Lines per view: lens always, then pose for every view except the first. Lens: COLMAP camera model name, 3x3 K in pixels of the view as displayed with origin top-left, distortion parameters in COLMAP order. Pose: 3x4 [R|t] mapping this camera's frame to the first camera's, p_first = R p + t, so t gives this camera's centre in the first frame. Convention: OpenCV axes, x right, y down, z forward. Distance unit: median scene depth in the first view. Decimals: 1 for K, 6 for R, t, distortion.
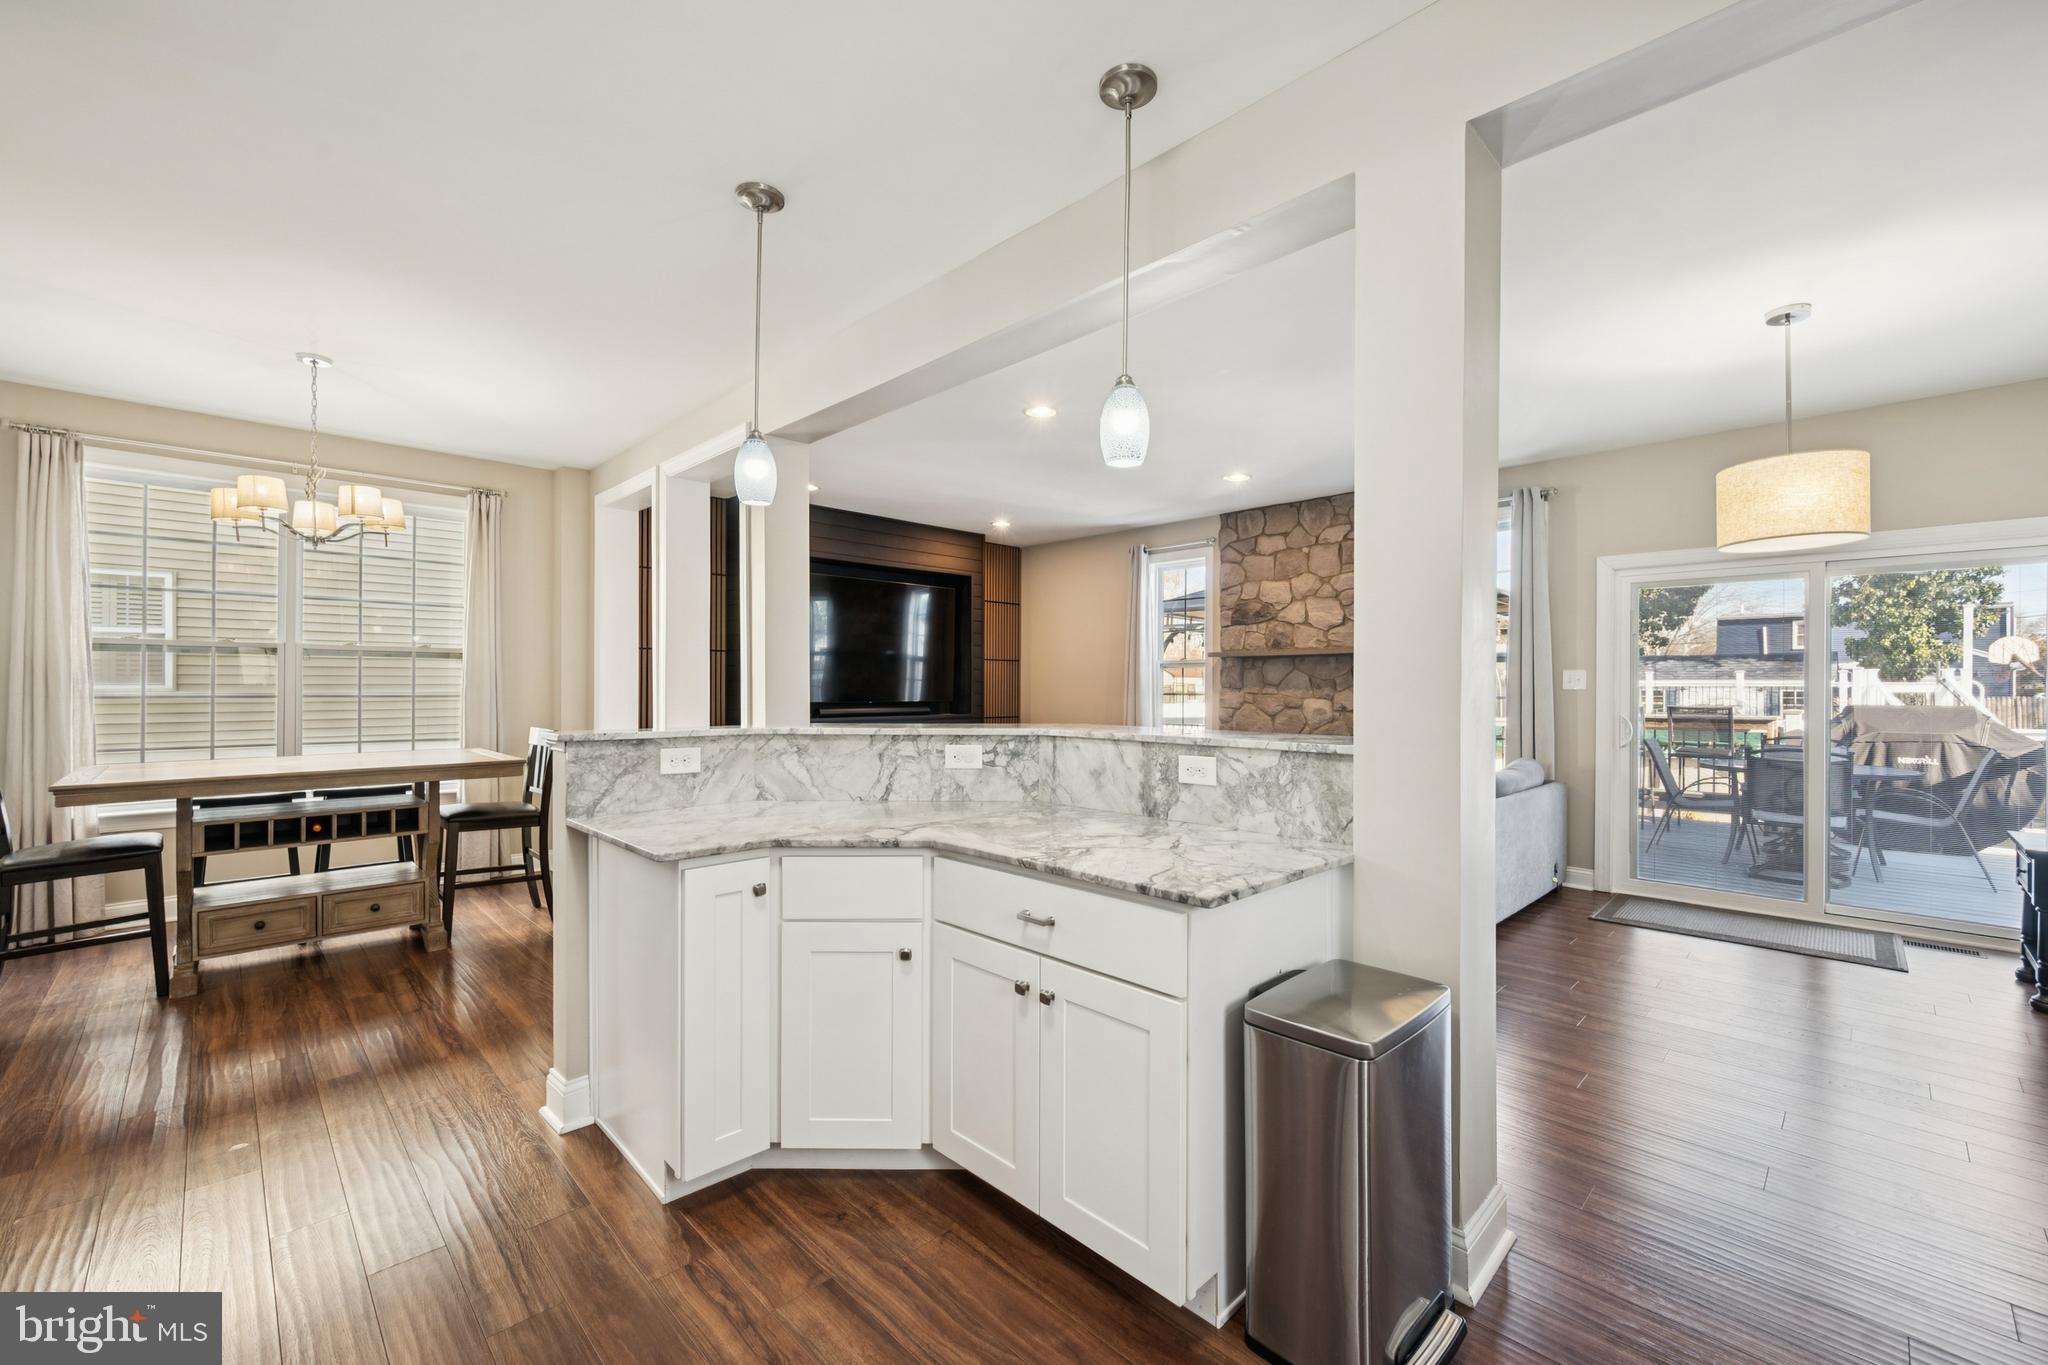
lens RADIAL K [[820.3, 0, 1023.9], [0, 820.3, 686.8], [0, 0, 1]] dist [0.003049, 0.000128]
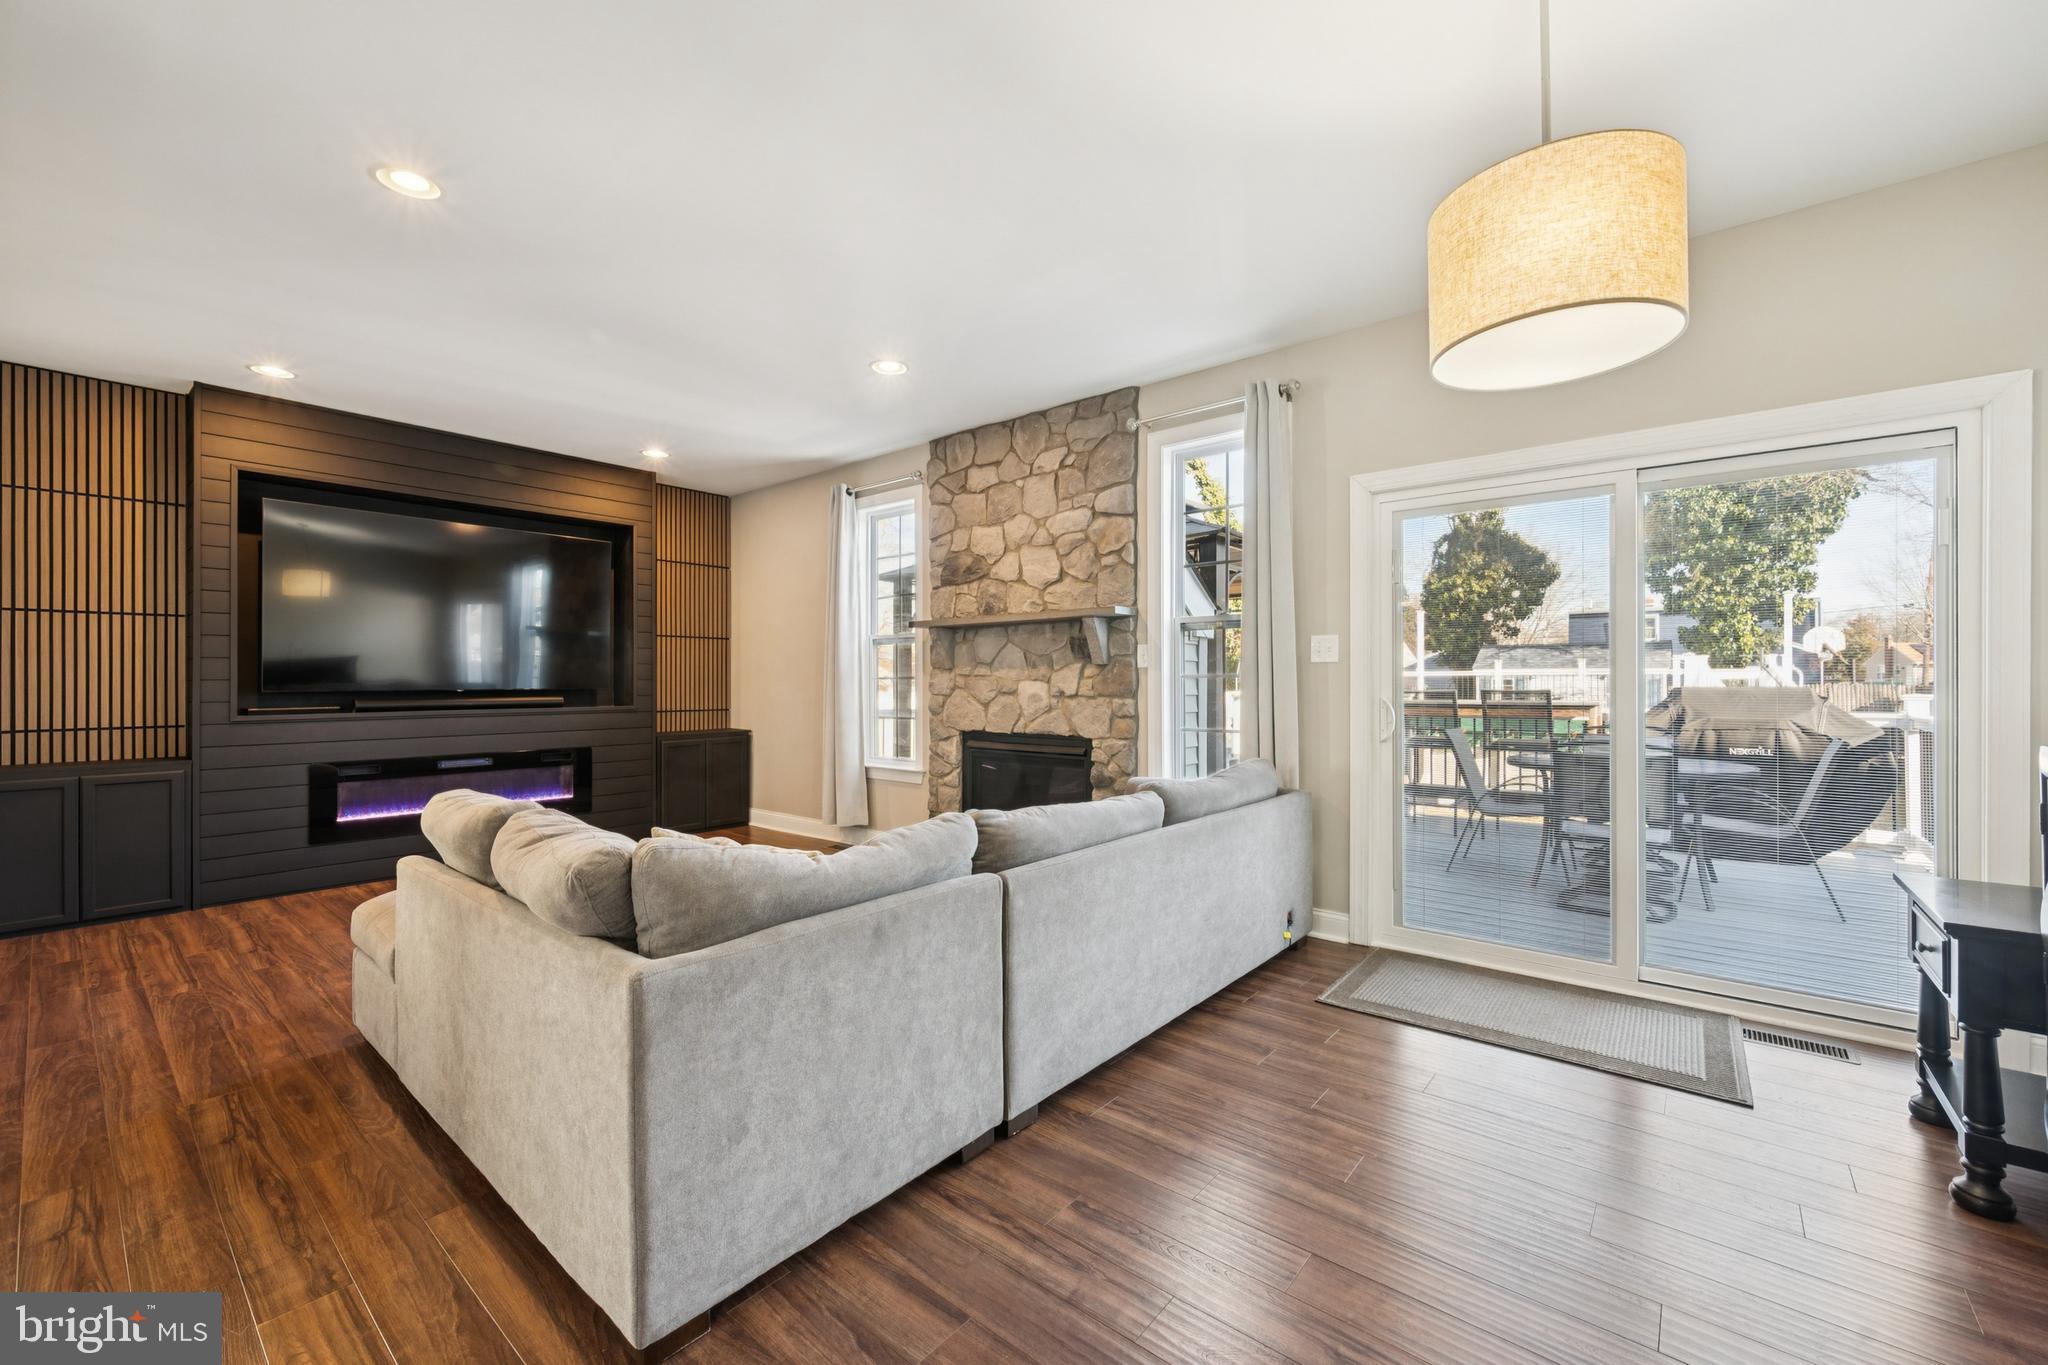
lens RADIAL K [[811.0, 0, 1020.3], [0, 811.0, 686.3], [0, 0, 1]] dist [-0.000653, -0.000086]
pose [[0.994908, -0.005363, 0.100649, 0.266518], [0.004903, 0.999976, 0.004821, 0.015682], [-0.100673, -0.004303, 0.994910, 0.257265]]
